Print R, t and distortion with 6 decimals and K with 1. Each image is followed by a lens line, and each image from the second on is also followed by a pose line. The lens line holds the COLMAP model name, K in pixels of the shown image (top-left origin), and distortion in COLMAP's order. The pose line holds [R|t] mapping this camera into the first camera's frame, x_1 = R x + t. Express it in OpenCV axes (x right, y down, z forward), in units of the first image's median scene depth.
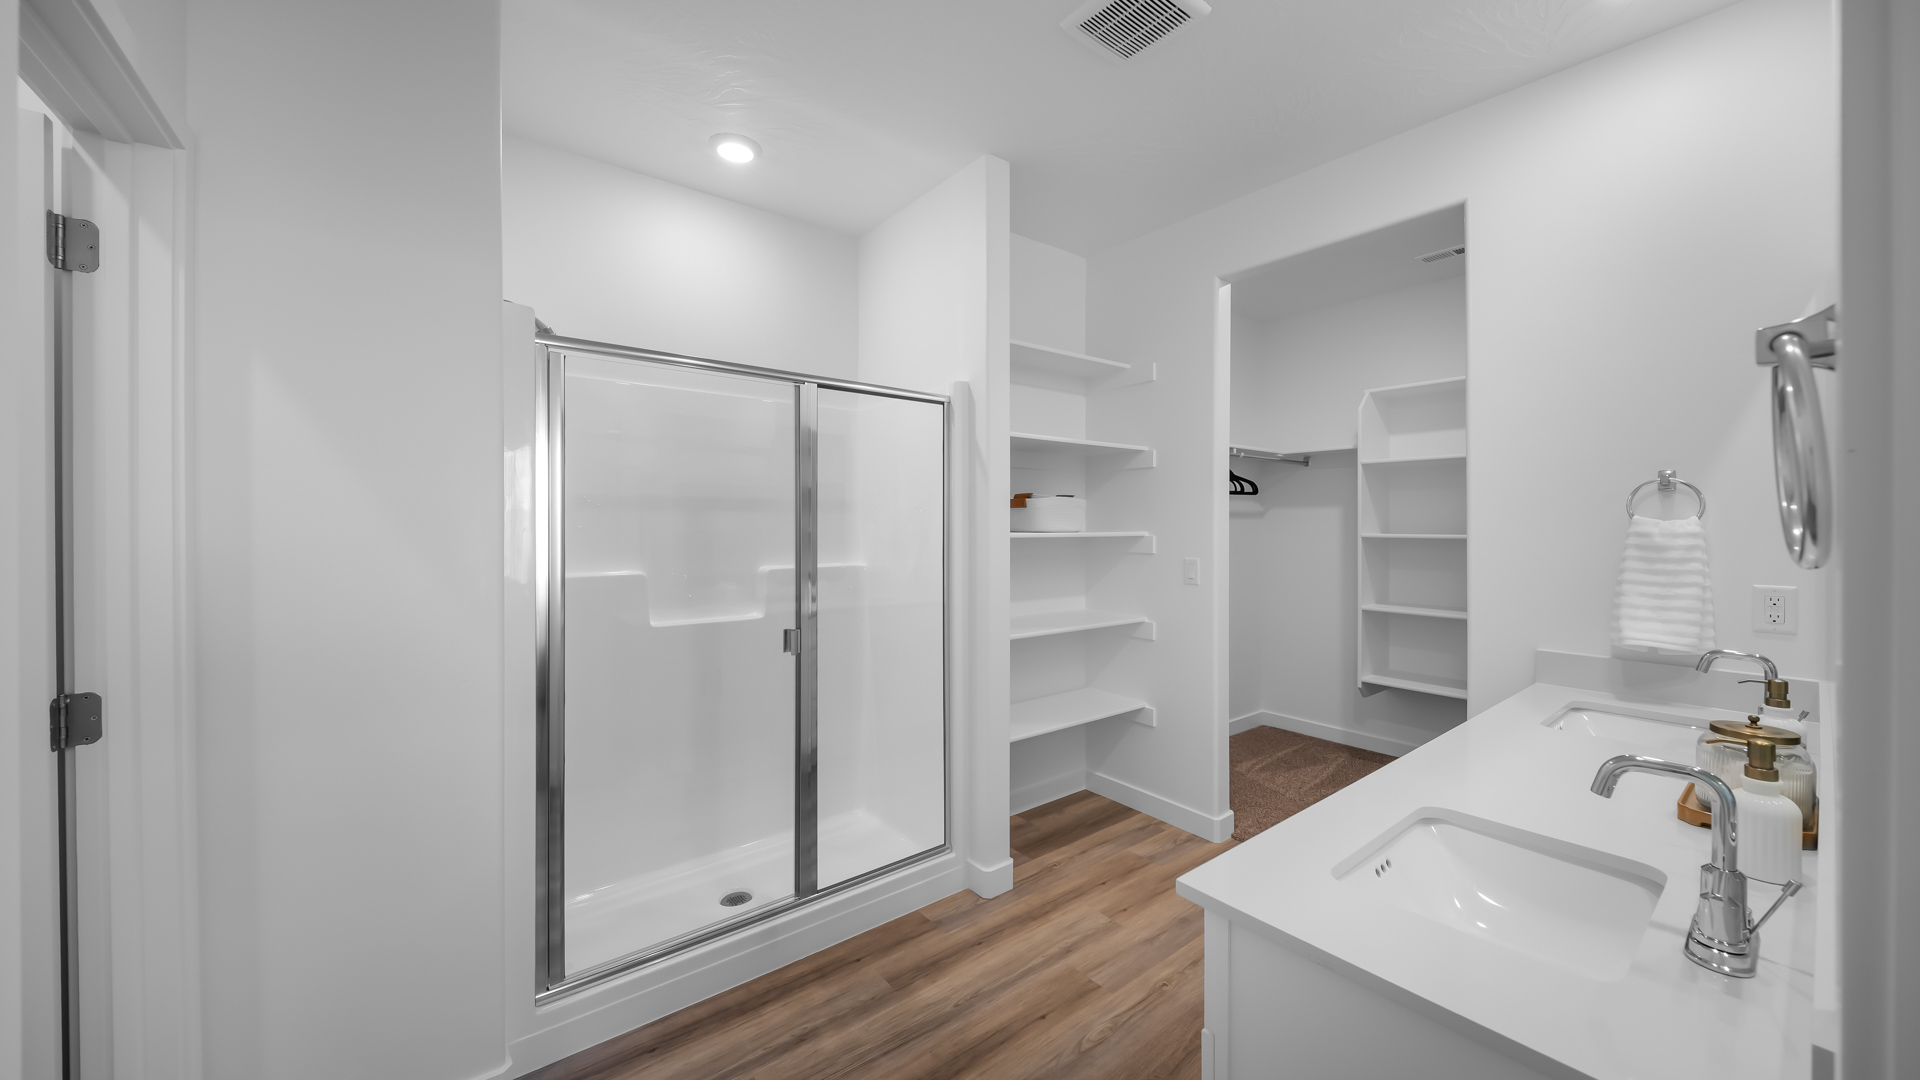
lens RADIAL K [[684.4, 0, 944.2], [0, 684.4, 529.5], [0, 0, 1]] dist [-0.013070, -0.000721]
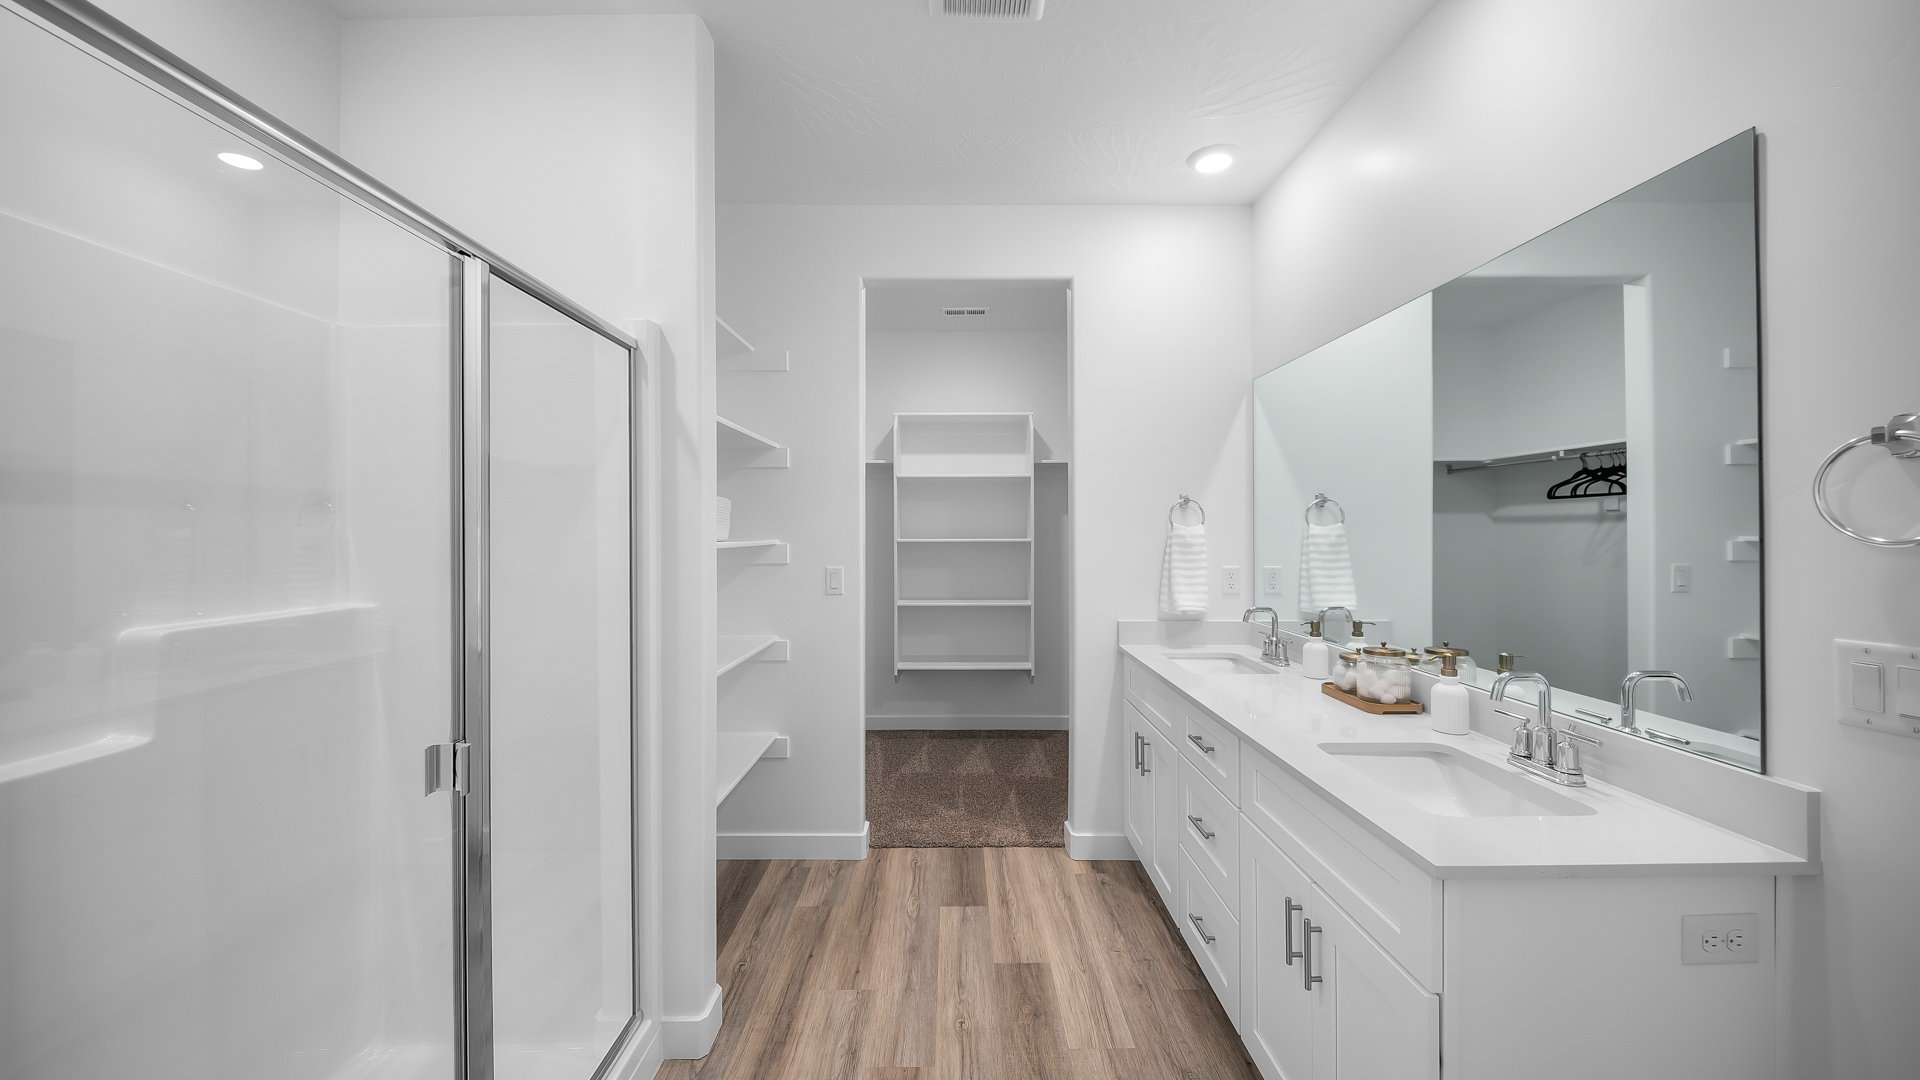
lens RADIAL K [[684.4, 0, 957.4], [0, 684.4, 533.1], [0, 0, 1]] dist [-0.013070, -0.000721]
pose [[0.593341, -0.006714, 0.804923, -0.379489], [0.011169, 0.999938, 0.000107, -0.003937], [-0.804874, 0.008926, 0.593379, 0.393978]]
